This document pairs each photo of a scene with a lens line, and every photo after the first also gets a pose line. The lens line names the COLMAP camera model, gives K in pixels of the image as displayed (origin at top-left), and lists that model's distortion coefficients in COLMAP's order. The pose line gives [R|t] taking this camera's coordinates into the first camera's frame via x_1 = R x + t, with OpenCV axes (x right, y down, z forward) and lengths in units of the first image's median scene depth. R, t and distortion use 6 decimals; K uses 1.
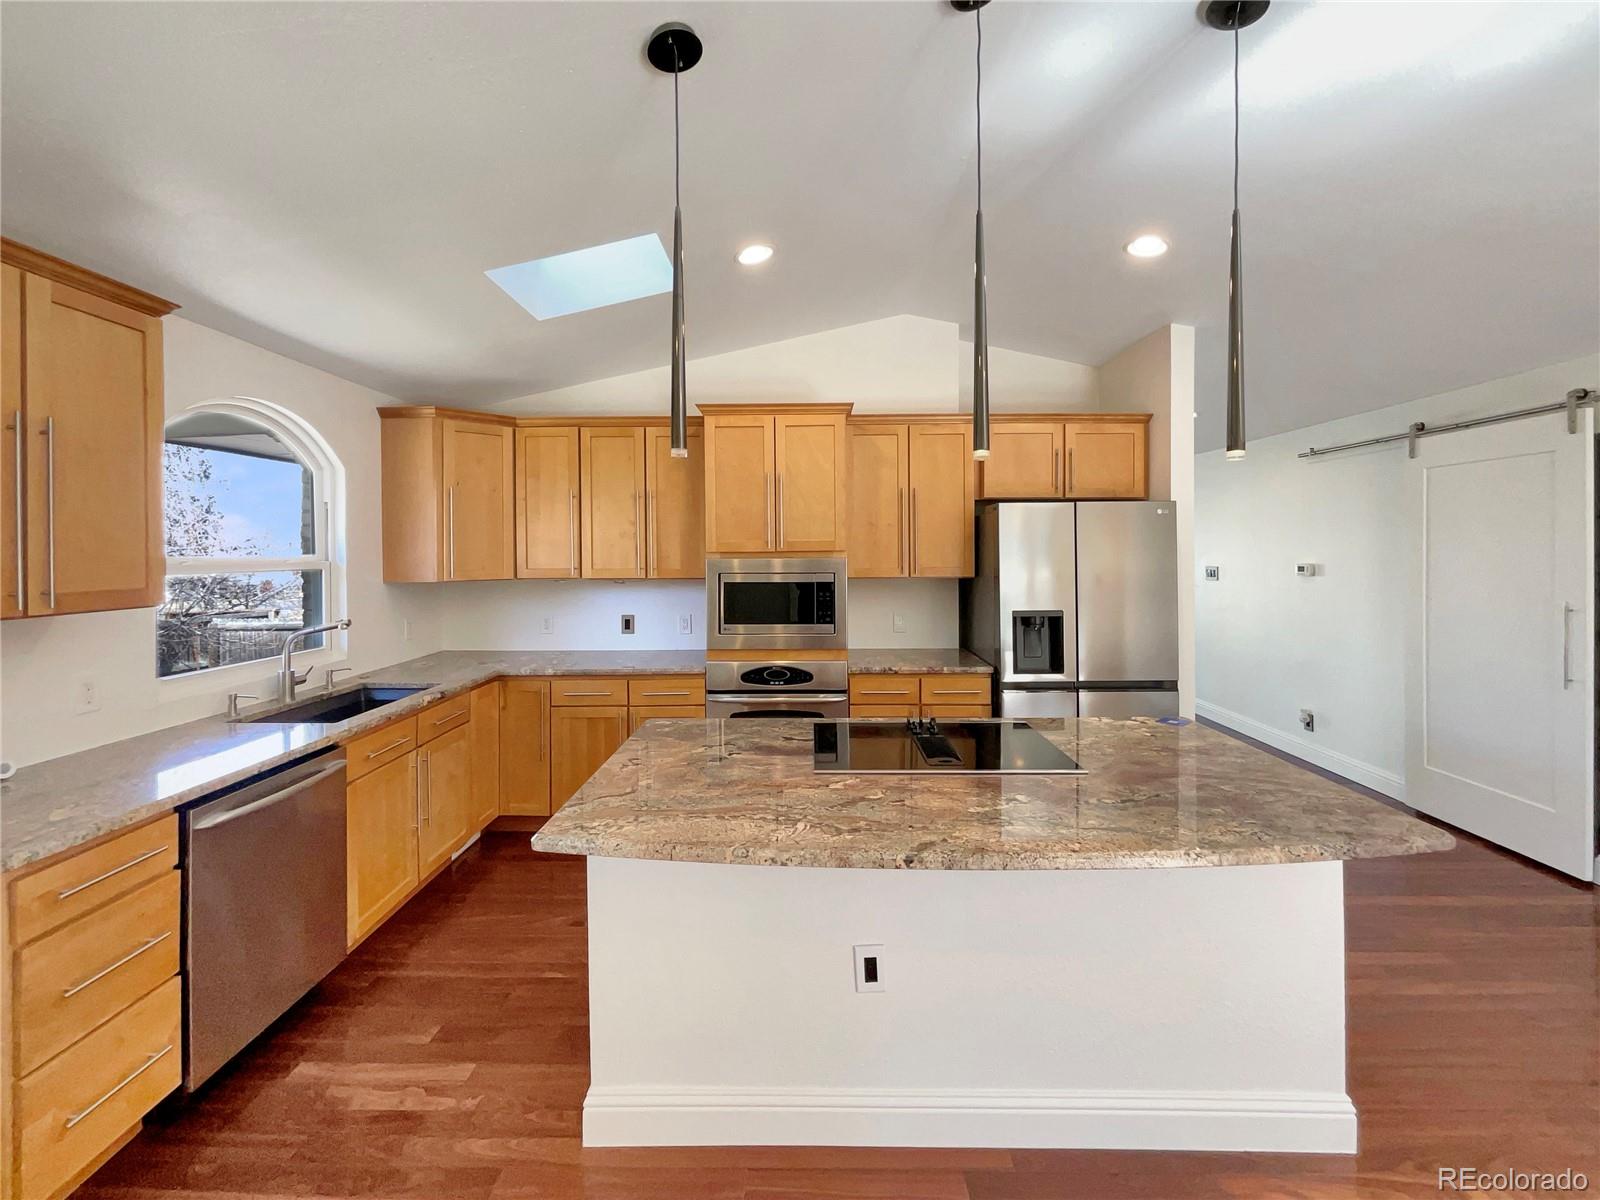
lens RADIAL K [[660.6, 0, 801.3], [0, 660.6, 550.4], [0, 0, 1]] dist [-0.000065, 0.000057]
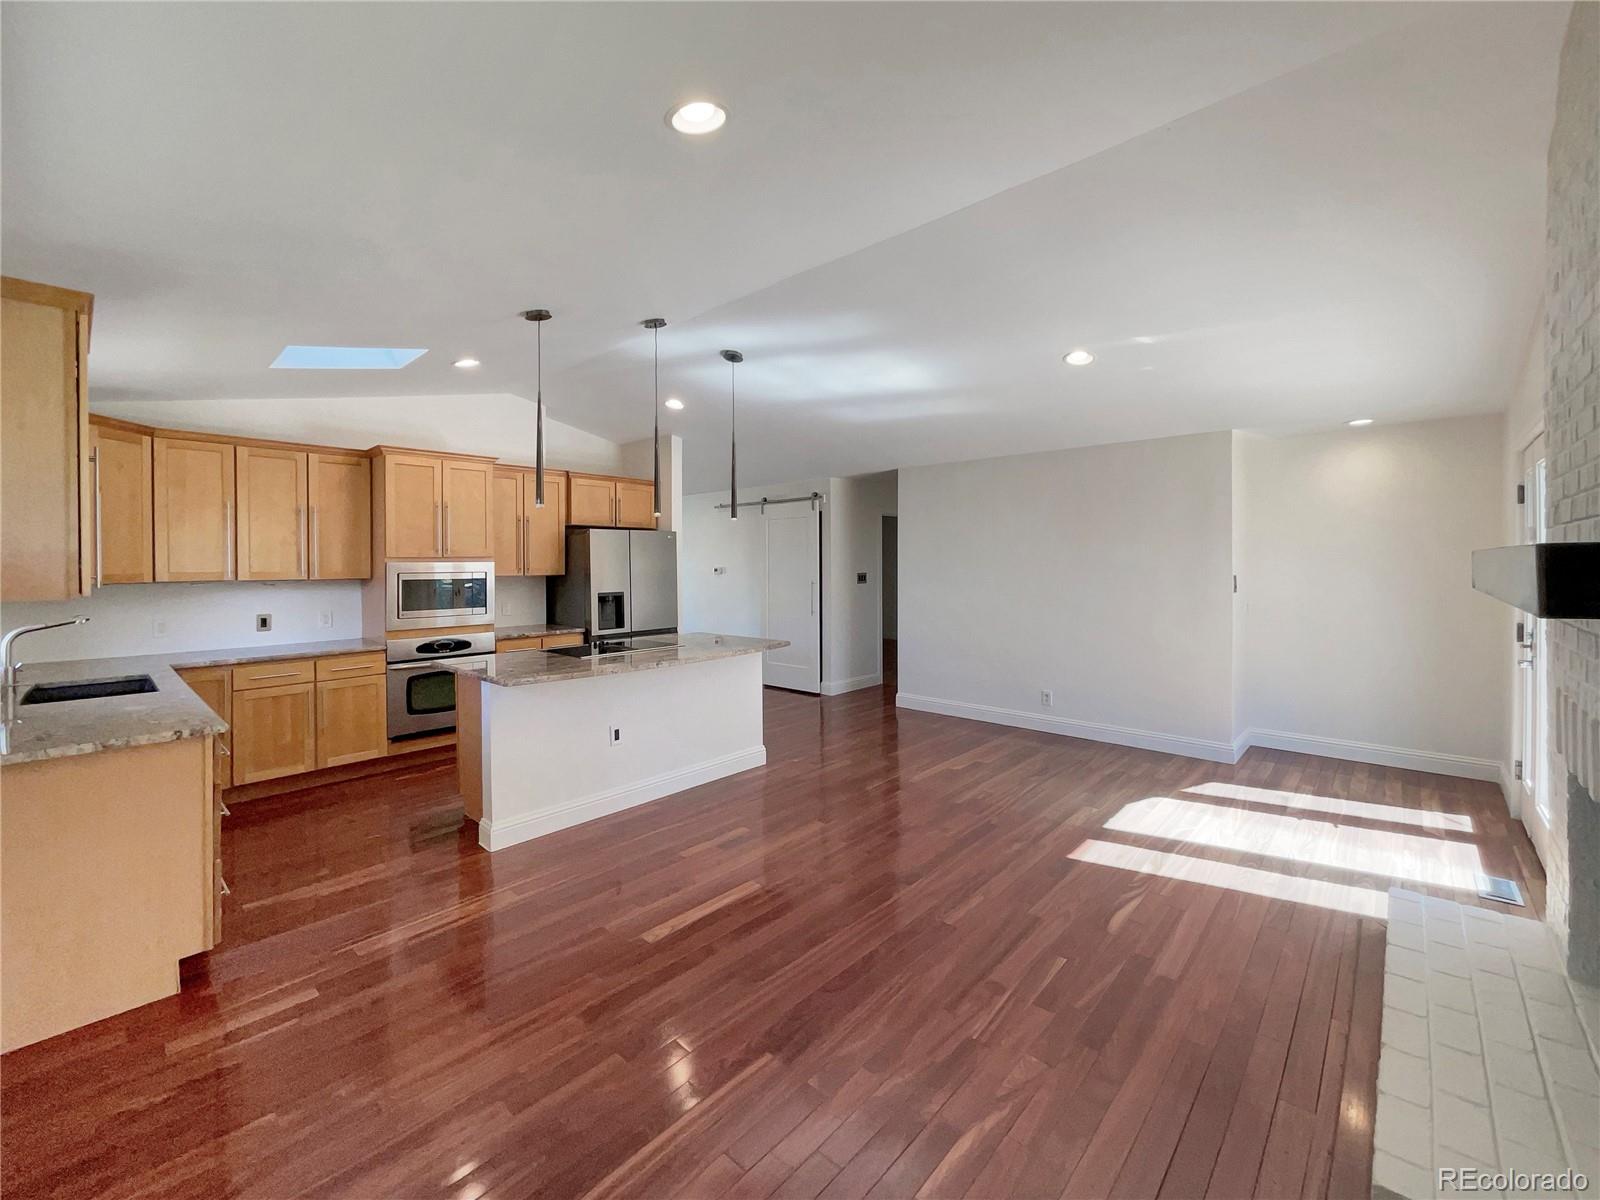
lens RADIAL K [[660.6, 0, 786.8], [0, 660.6, 565.0], [0, 0, 1]] dist [-0.000065, 0.000057]
pose [[0.679439, -0.001700, 0.733730, -0.567169], [0.003666, 0.999993, -0.001078, 0.022308], [-0.733723, 0.003422, 0.679440, -0.481849]]
